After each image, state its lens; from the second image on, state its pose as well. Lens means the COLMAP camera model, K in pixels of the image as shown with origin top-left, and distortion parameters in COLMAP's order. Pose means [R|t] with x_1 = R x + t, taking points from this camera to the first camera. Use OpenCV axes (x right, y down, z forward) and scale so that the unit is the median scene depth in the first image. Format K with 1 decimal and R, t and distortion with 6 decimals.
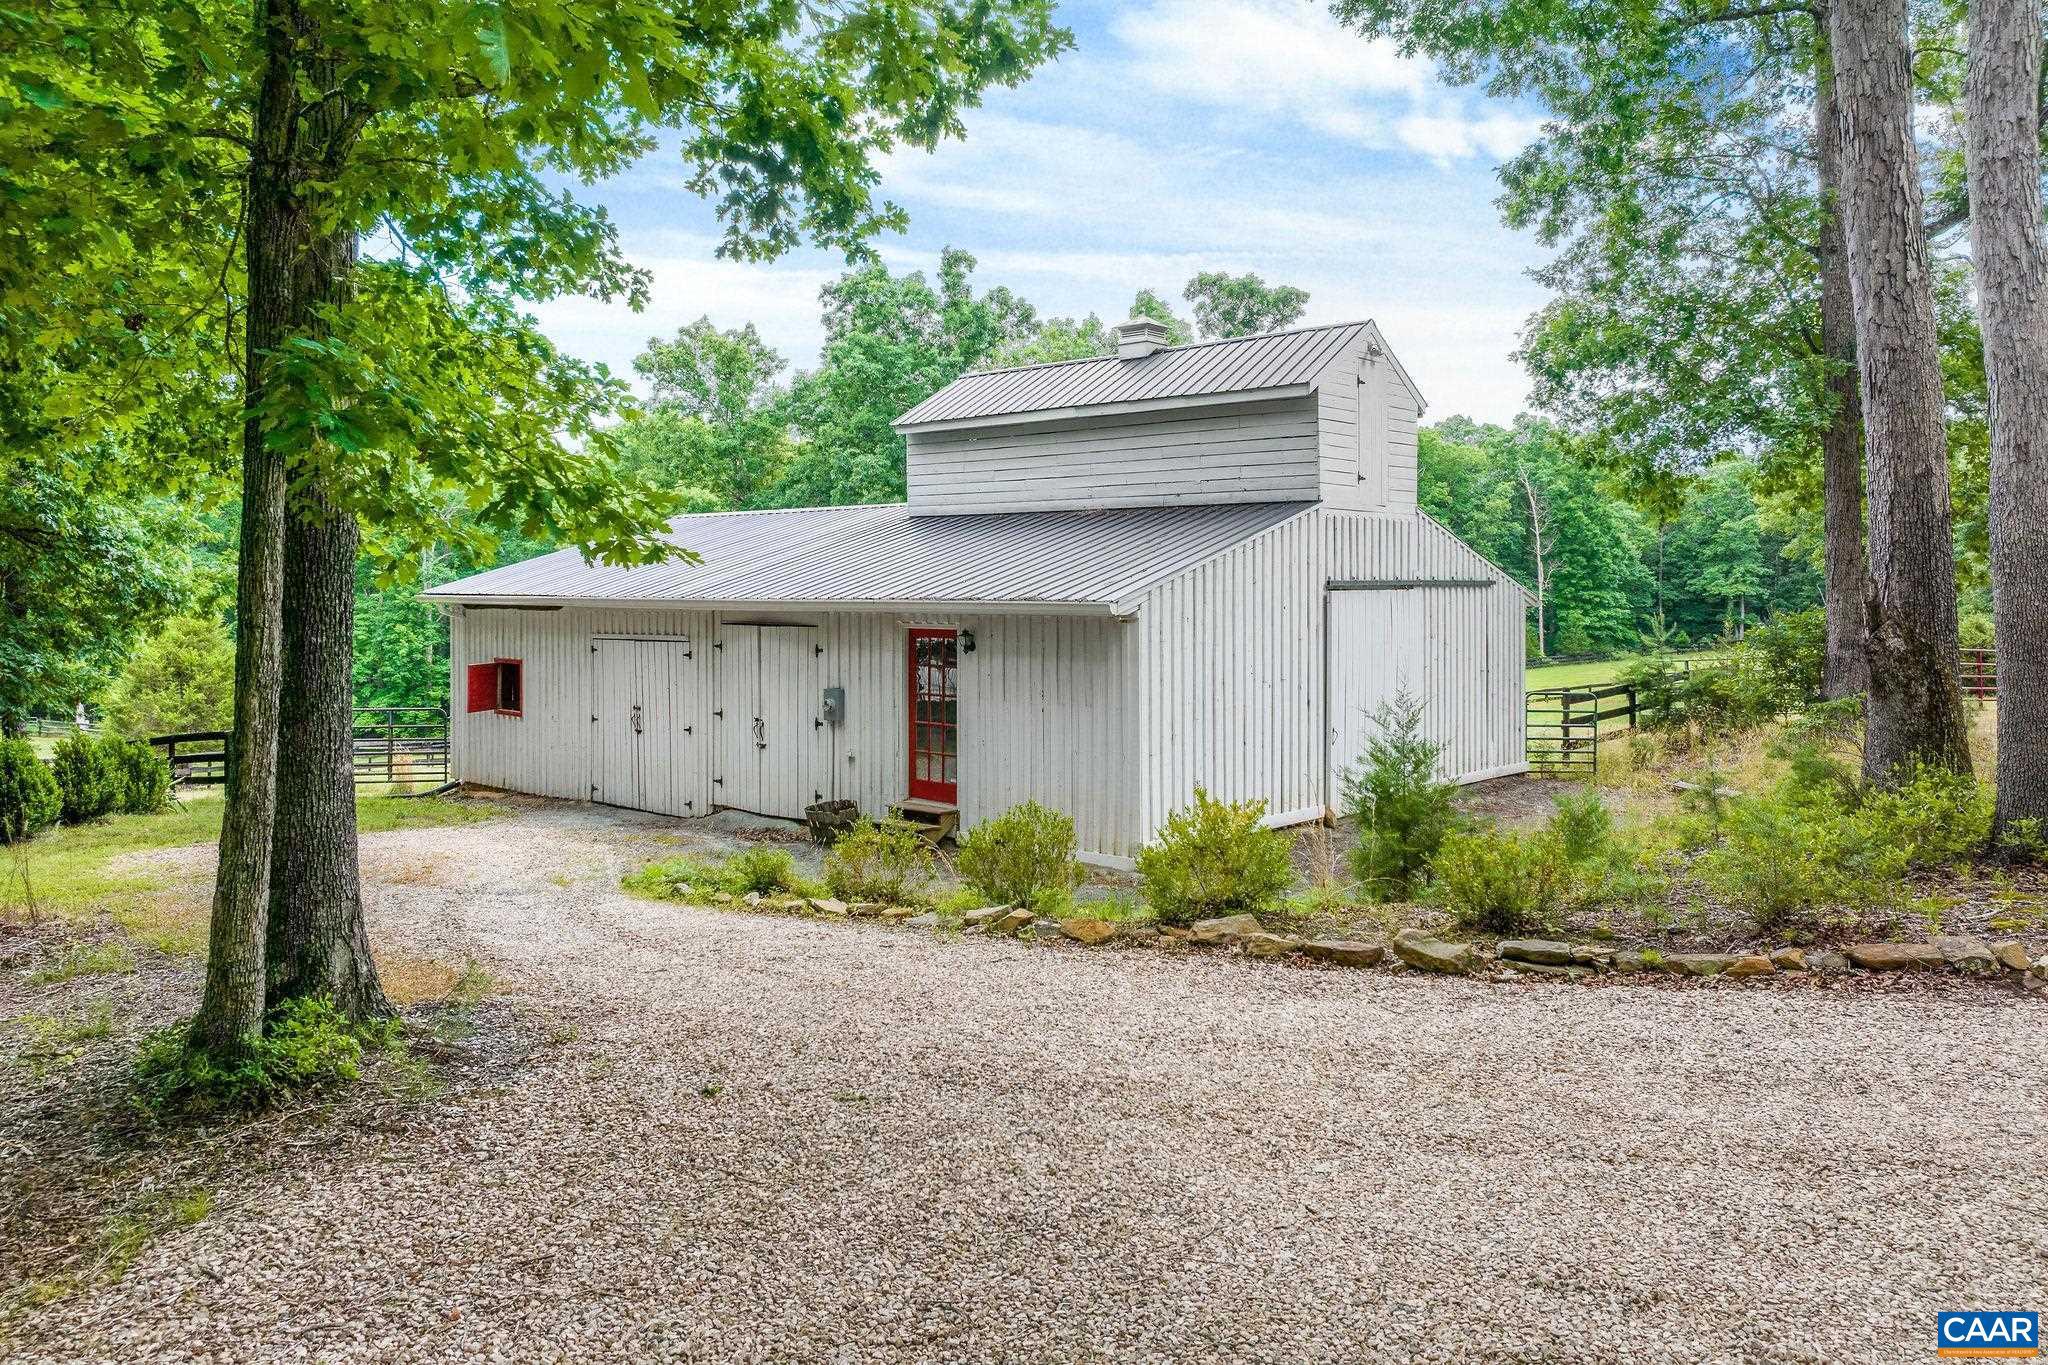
lens RADIAL K [[1444.7, 0, 1022.2], [0, 1444.7, 566.0], [0, 0, 1]] dist [-0.042713, 0.010596]
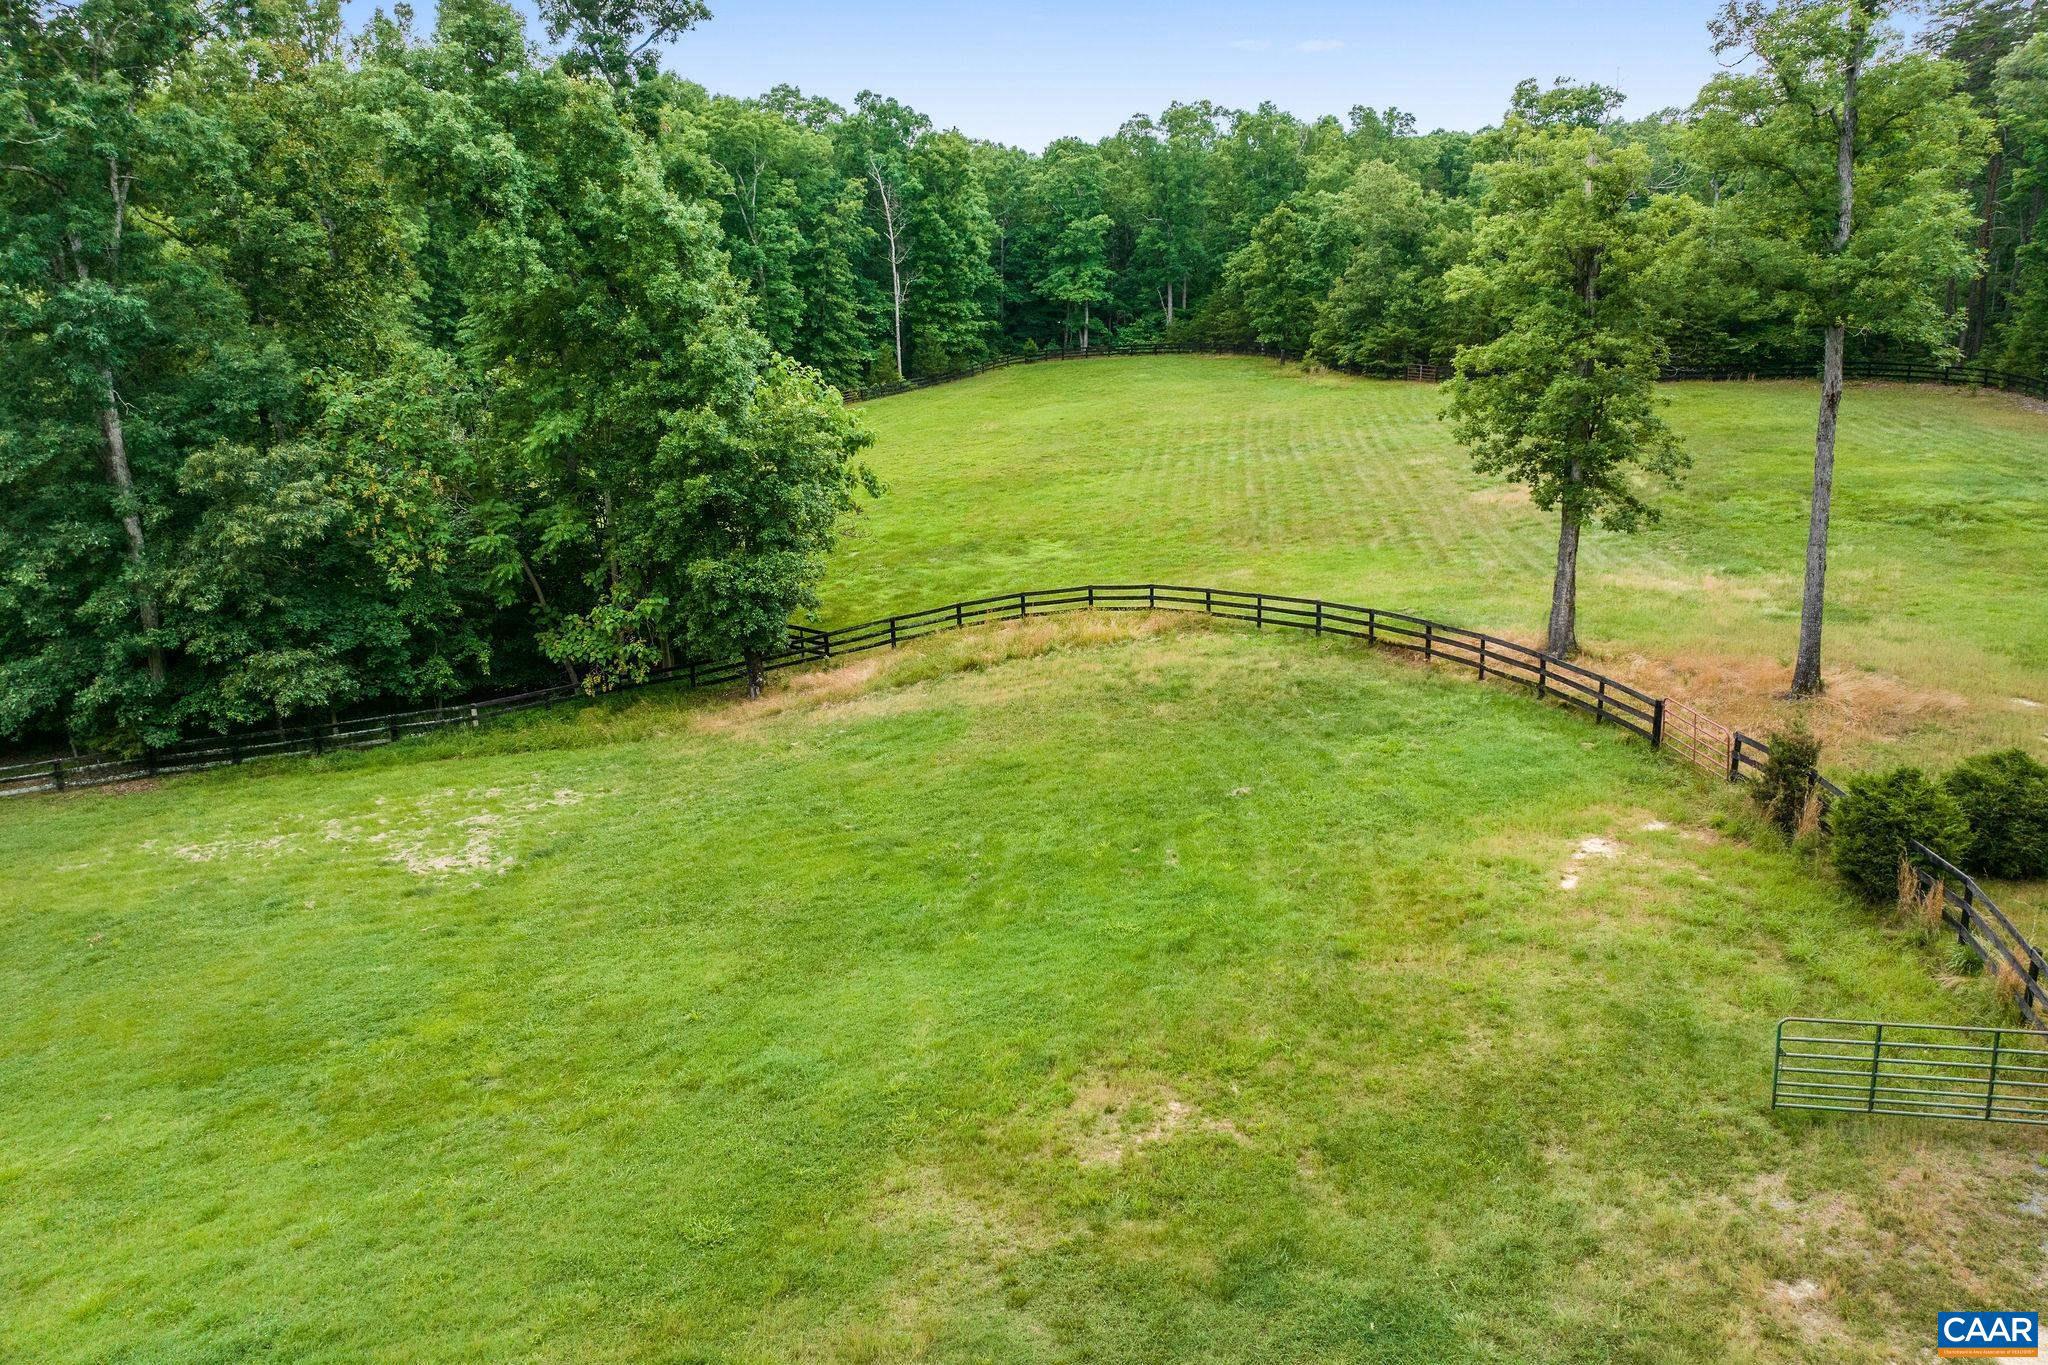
lens RADIAL K [[1444.7, 0, 1034.5], [0, 1444.7, 588.0], [0, 0, 1]] dist [-0.042713, 0.010596]
pose [[0.872474, -0.123828, 0.472711, -0.010215], [-0.006795, 0.964193, 0.265113, -0.051382], [-0.488613, -0.234516, 0.840392, 0.163418]]
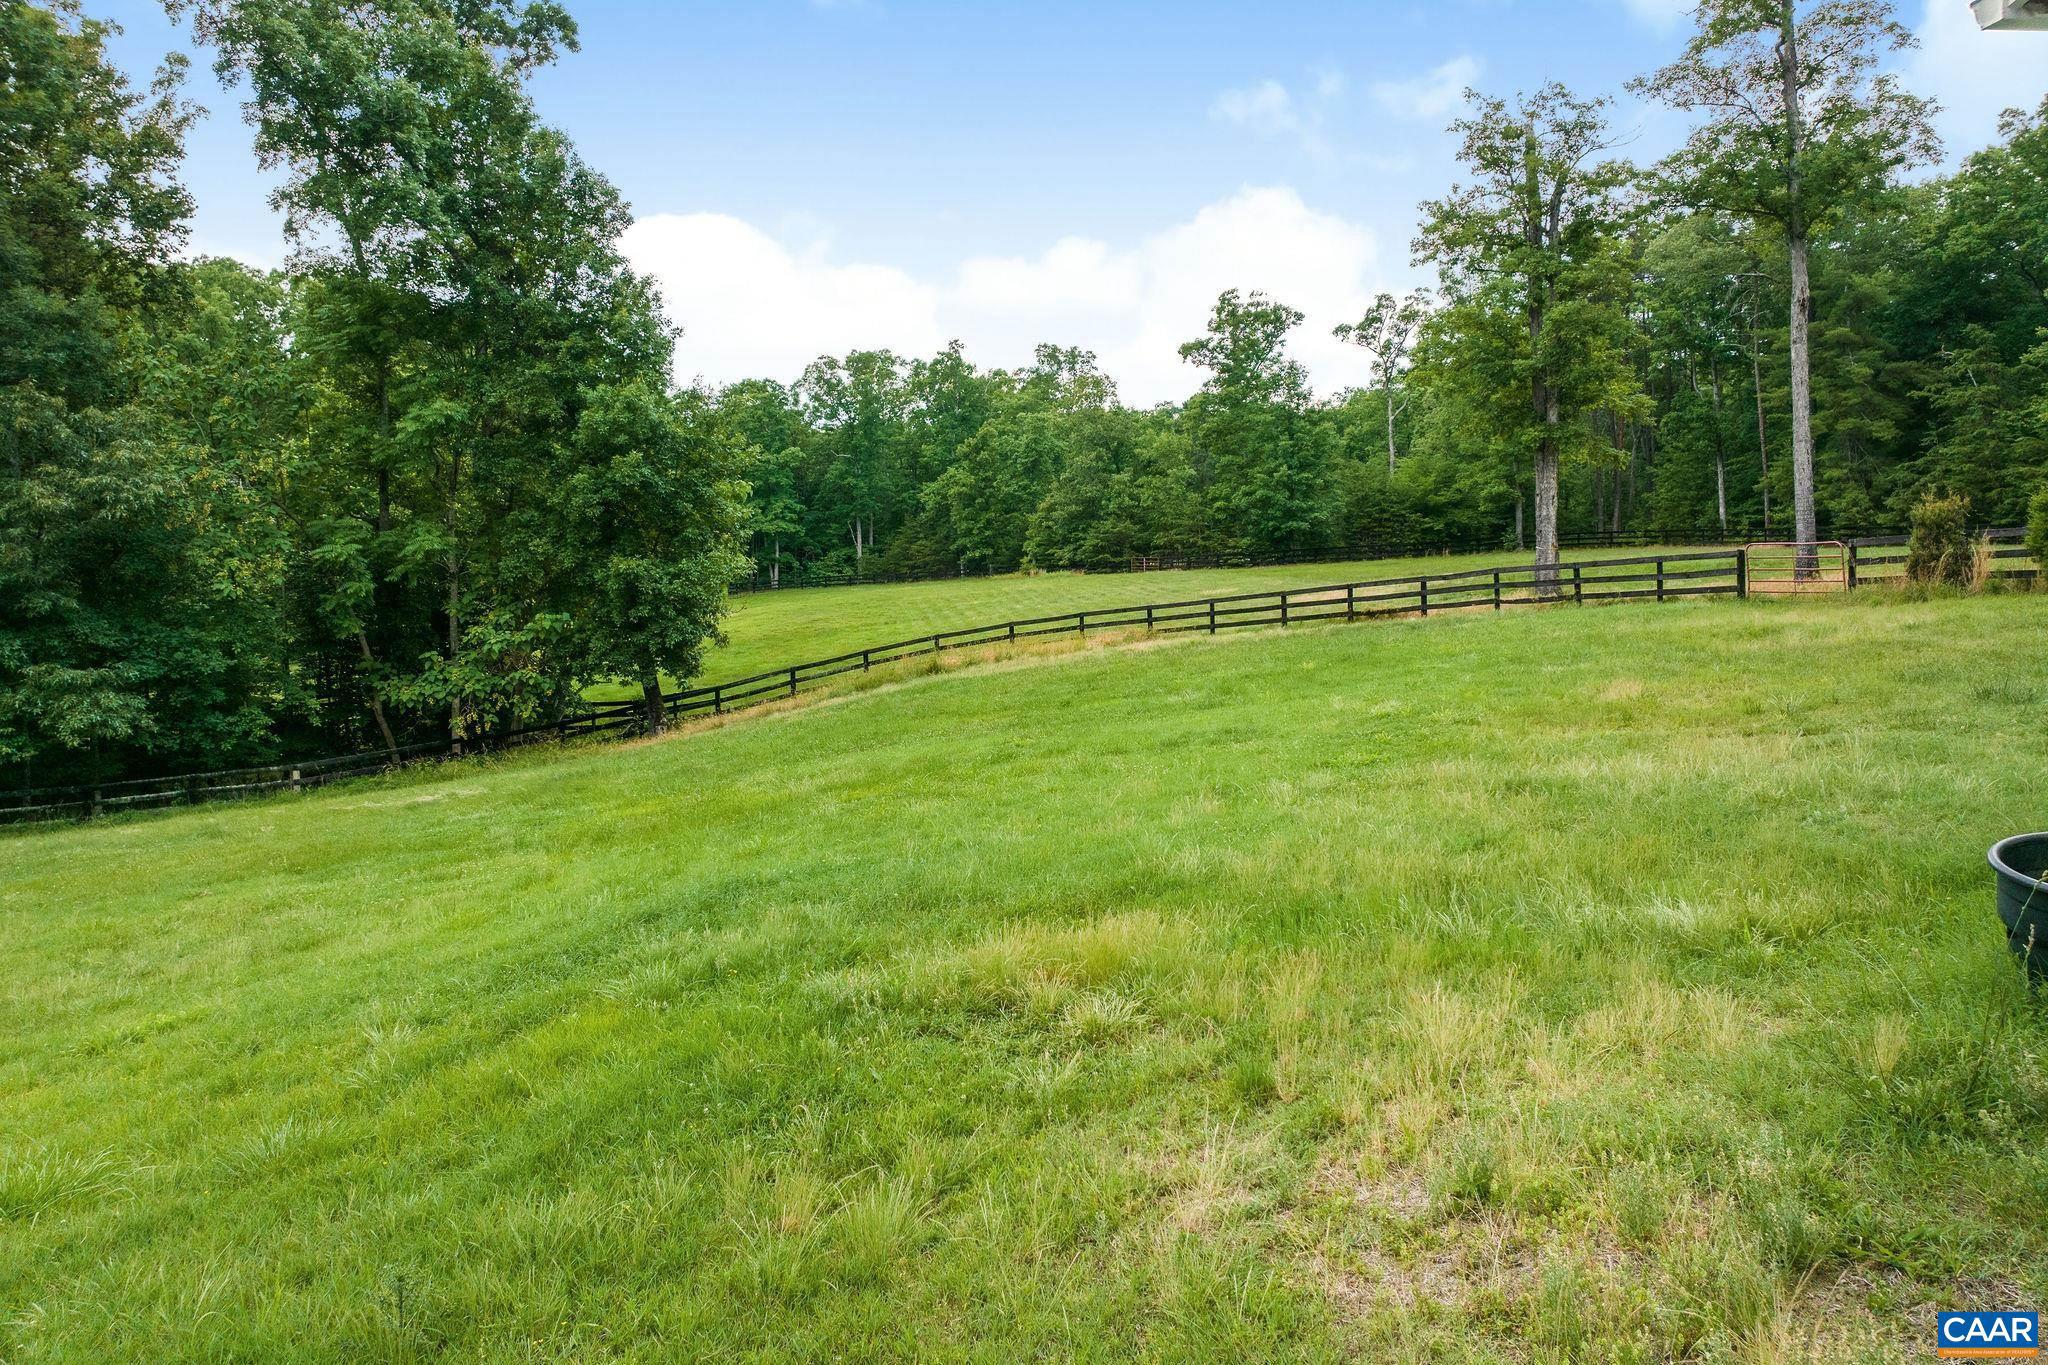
lens RADIAL K [[1444.7, 0, 1024.4], [0, 1444.7, 606.3], [0, 0, 1]] dist [-0.042713, 0.010596]
pose [[0.707041, -0.030199, 0.706528, -0.060826], [-0.010019, 0.998560, 0.052707, 0.017871], [-0.707102, -0.044345, 0.705720, 0.216091]]
